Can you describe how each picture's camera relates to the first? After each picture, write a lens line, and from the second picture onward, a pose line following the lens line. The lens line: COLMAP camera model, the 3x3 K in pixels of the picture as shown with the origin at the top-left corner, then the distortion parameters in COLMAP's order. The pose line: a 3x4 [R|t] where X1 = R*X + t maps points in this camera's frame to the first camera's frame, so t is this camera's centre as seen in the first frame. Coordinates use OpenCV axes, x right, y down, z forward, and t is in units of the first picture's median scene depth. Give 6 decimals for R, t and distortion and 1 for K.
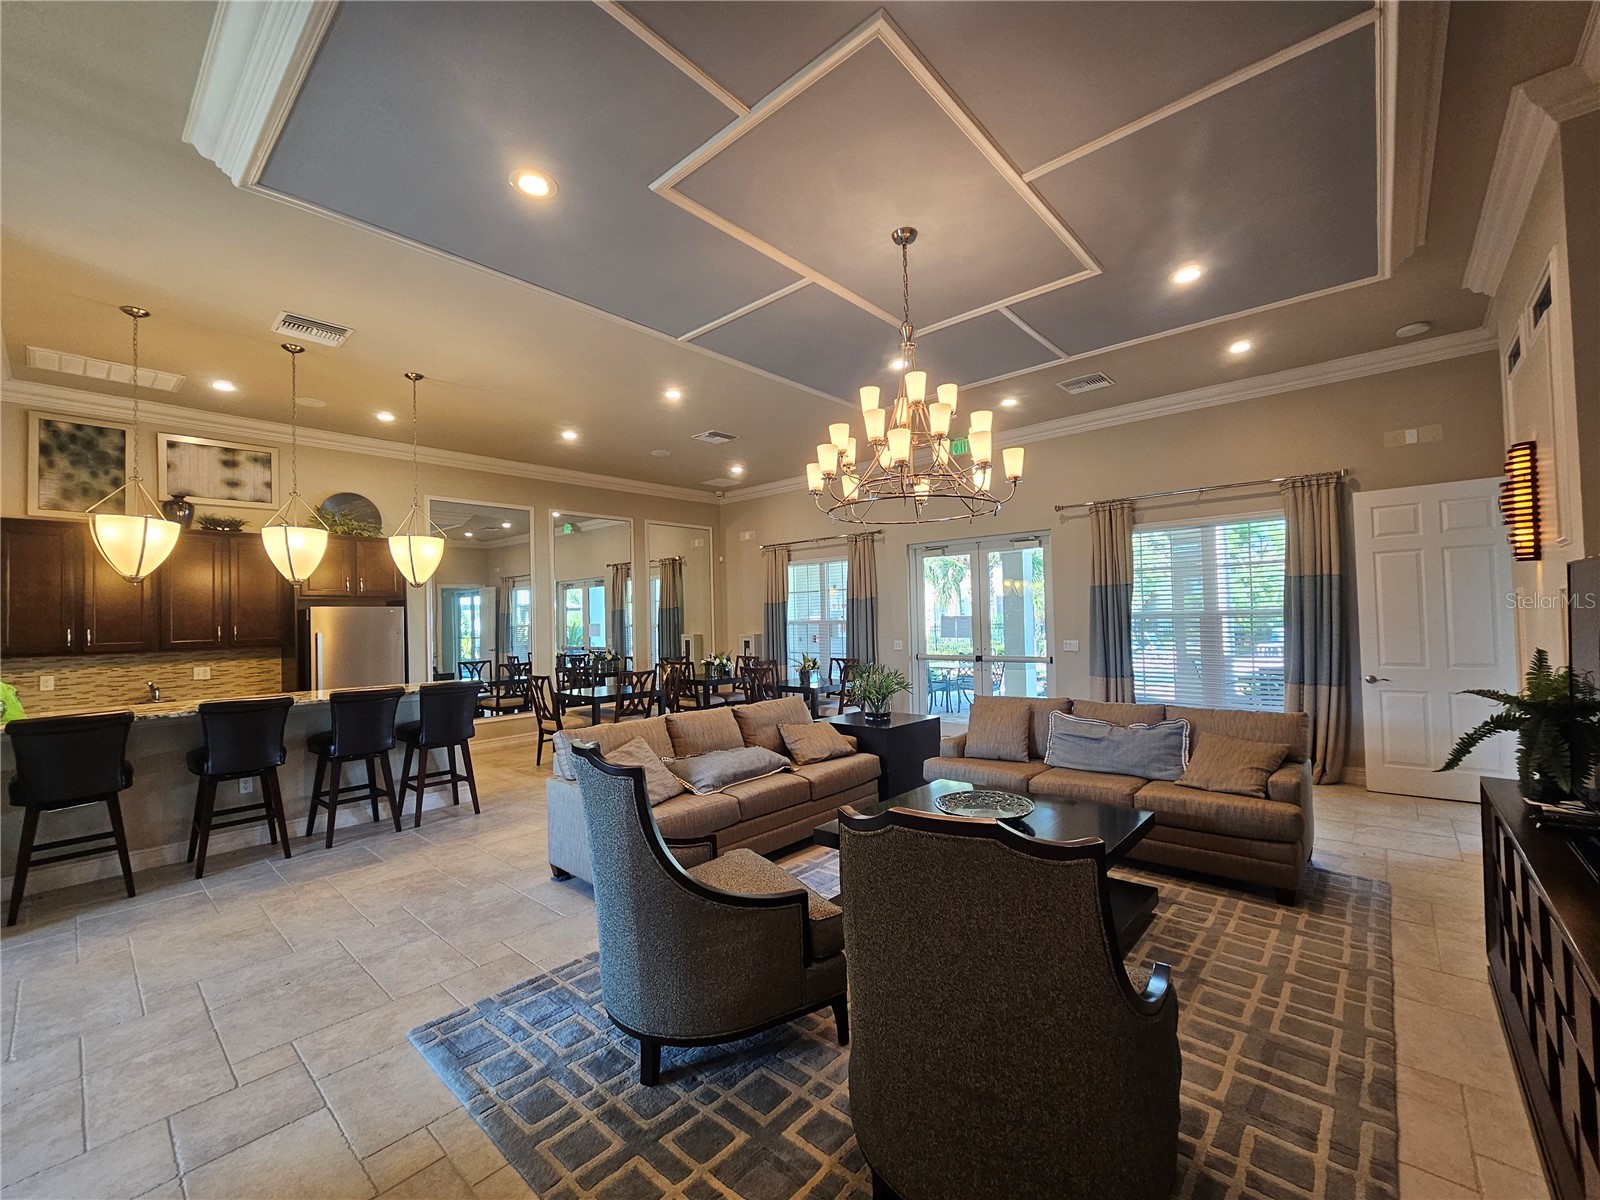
lens RADIAL K [[649.0, 0, 823.9], [0, 649.0, 595.0], [0, 0, 1]] dist [-0.002253, -0.000696]
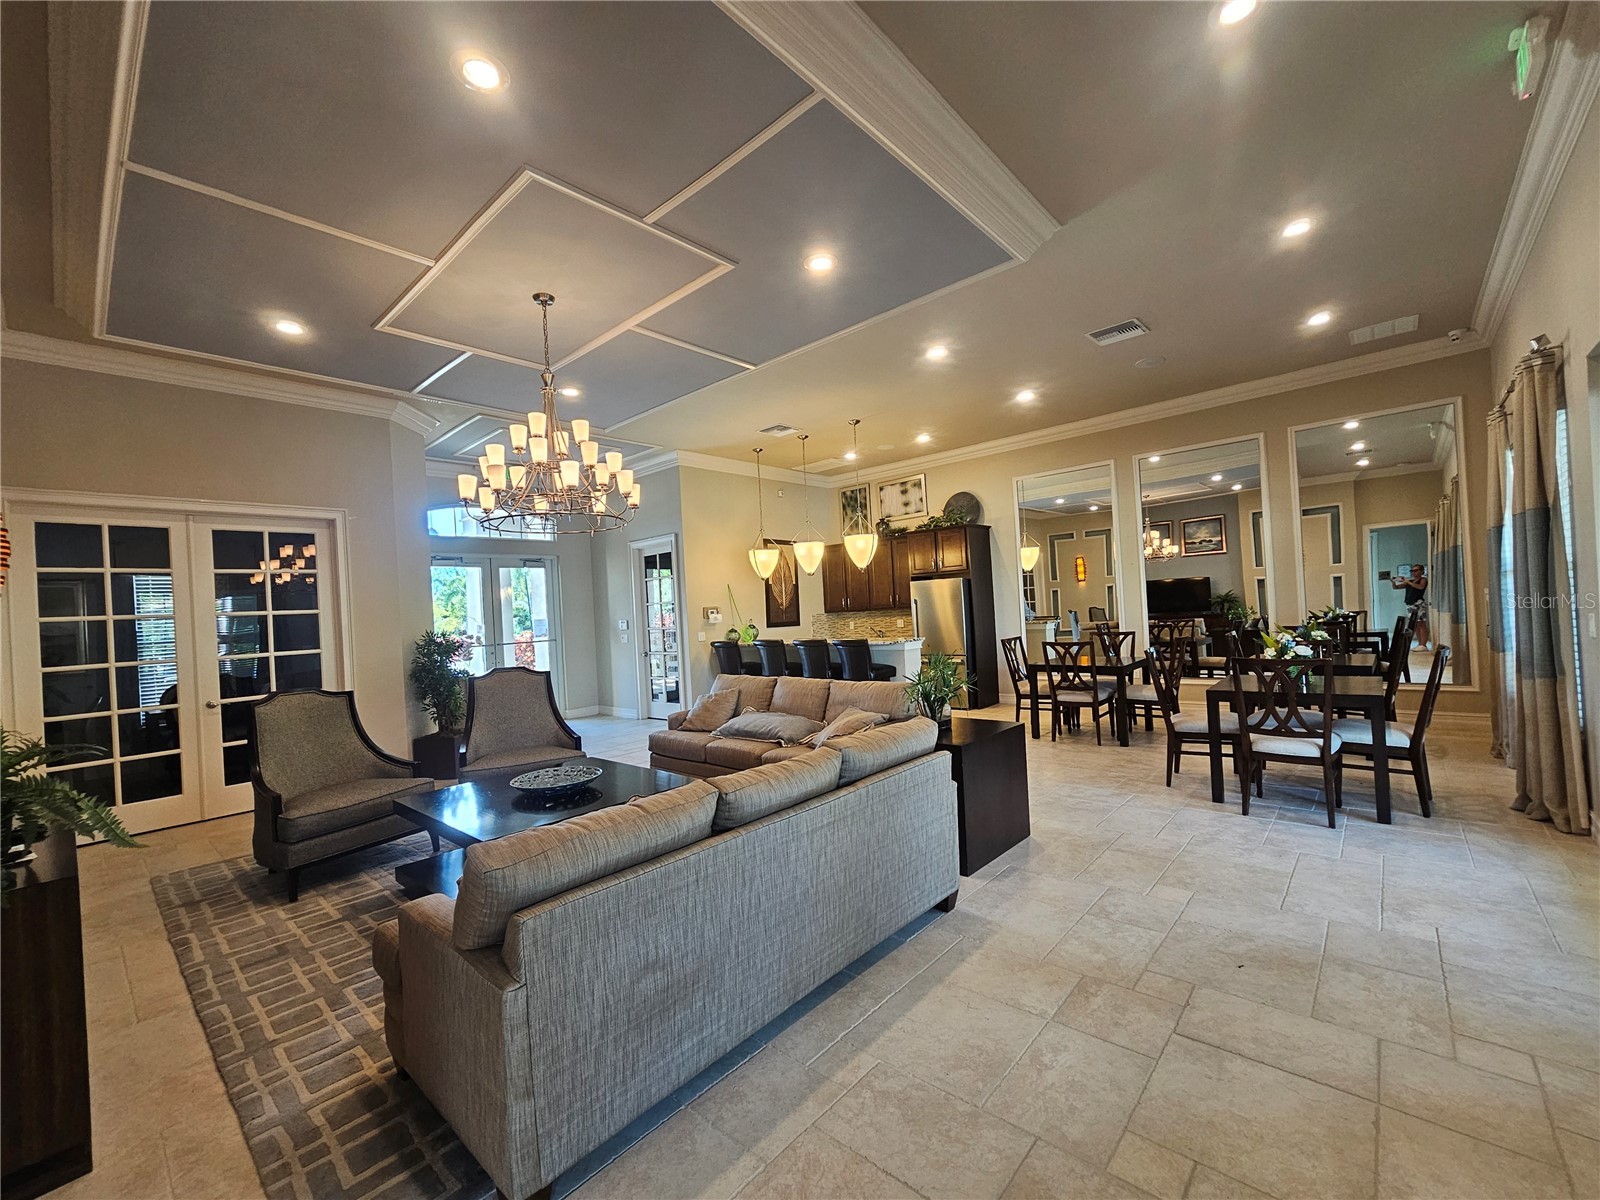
lens RADIAL K [[667.2, 0, 800.0], [0, 667.2, 600.0], [0, 0, 1]] dist [0.002477, 0.000081]
pose [[-0.020065, 0.011678, -0.999730, 1.378355], [0.088237, 0.996051, 0.009864, 0.041261], [0.995897, -0.088016, -0.021016, 1.456594]]
